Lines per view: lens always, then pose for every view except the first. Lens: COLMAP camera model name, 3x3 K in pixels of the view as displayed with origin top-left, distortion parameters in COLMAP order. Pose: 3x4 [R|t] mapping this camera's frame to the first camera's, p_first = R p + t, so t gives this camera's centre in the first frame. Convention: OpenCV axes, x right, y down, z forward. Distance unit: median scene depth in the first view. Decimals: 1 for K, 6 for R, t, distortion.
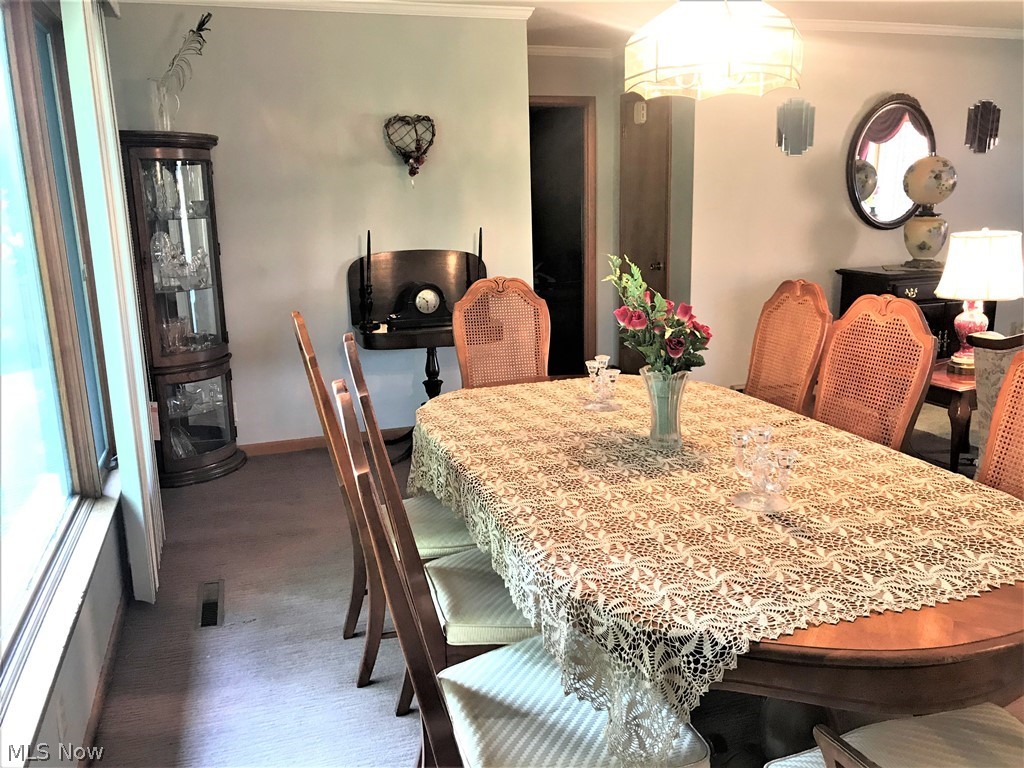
lens RADIAL K [[851.1, 0, 512.0], [0, 851.1, 384.0], [0, 0, 1]] dist [0.143495, -0.300237]
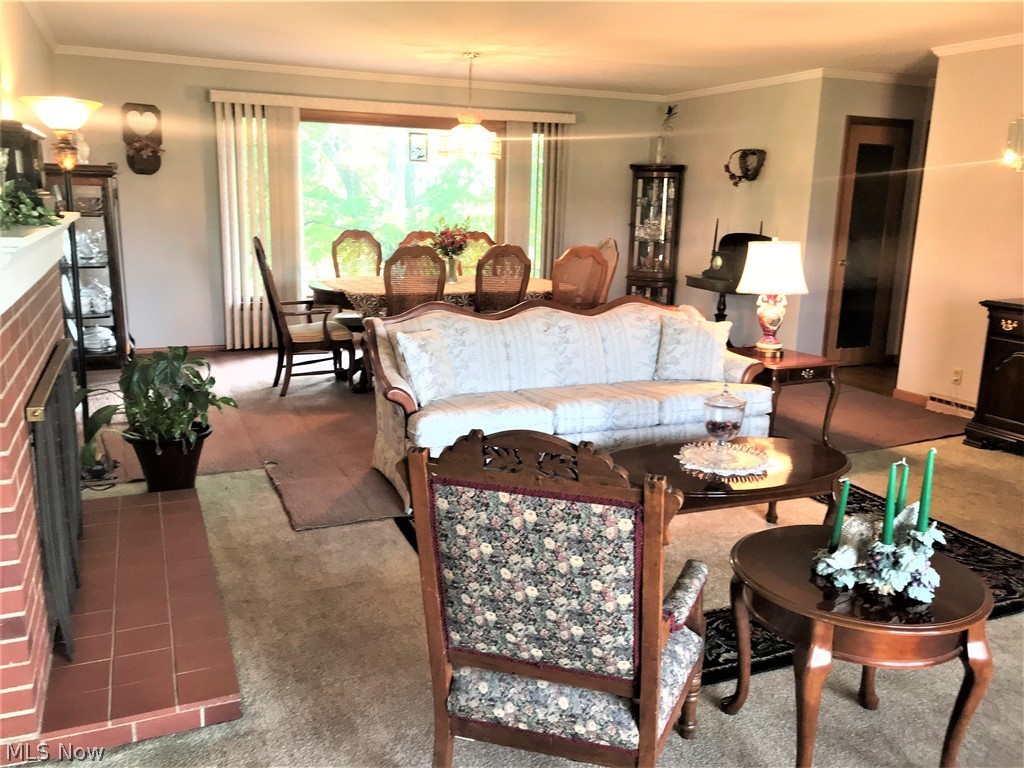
lens RADIAL K [[851.1, 0, 512.0], [0, 851.1, 384.0], [0, 0, 1]] dist [0.143495, -0.300237]
pose [[0.083821, 0.236739, -0.967951, 1.531018], [-0.243306, 0.946832, 0.210504, -0.128444], [0.966321, 0.217864, 0.136964, 0.445652]]
